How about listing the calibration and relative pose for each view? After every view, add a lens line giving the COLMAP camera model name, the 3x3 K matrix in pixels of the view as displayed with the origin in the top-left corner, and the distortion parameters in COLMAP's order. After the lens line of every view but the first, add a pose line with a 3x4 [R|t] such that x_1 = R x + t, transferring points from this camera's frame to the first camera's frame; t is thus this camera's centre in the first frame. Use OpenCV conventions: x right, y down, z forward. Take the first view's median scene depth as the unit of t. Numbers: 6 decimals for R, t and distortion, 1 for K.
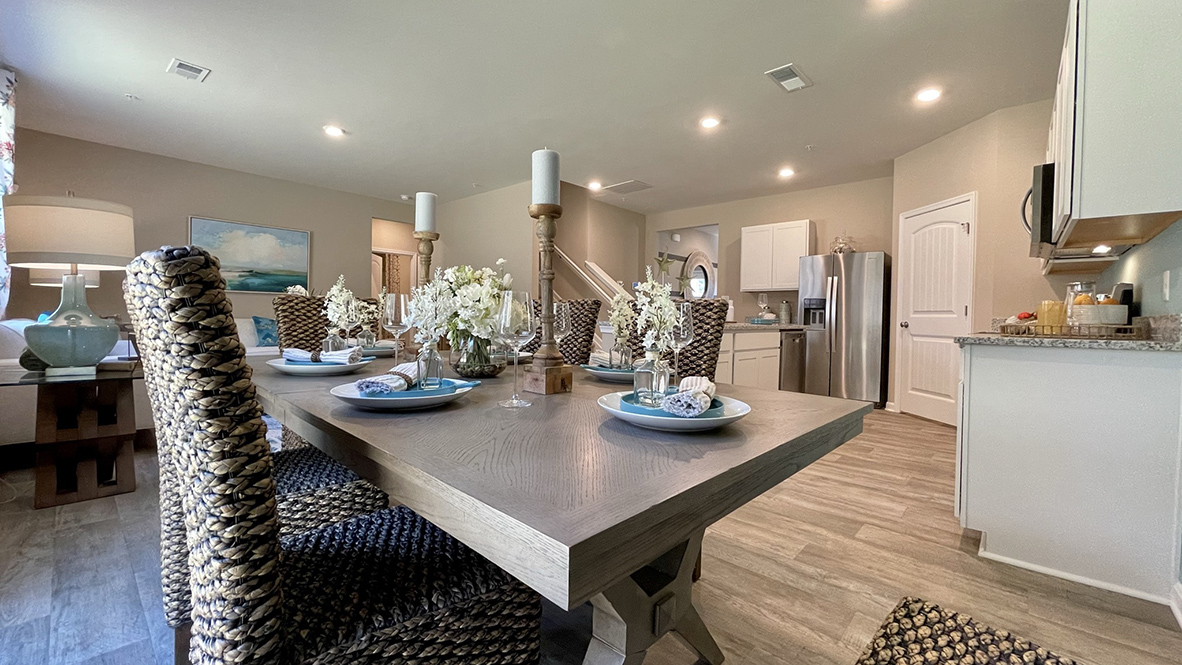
lens RADIAL K [[483.6, 0, 581.2], [0, 483.6, 325.1], [0, 0, 1]] dist [0.000818, 0.000782]
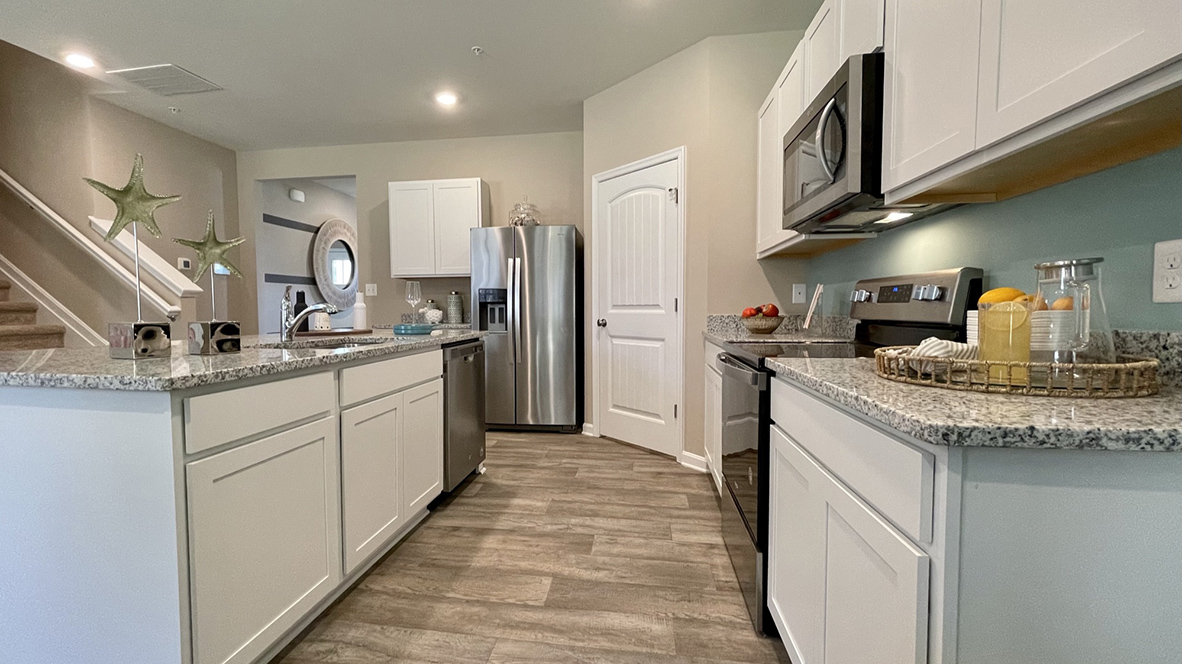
lens RADIAL K [[520.7, 0, 579.9], [0, 520.7, 330.7], [0, 0, 1]] dist [-0.002454, -0.000253]
pose [[0.811629, -0.049778, 0.582049, 0.146617], [0.031365, 0.998639, 0.041670, -0.021222], [-0.583331, -0.015564, 0.812085, 0.319682]]
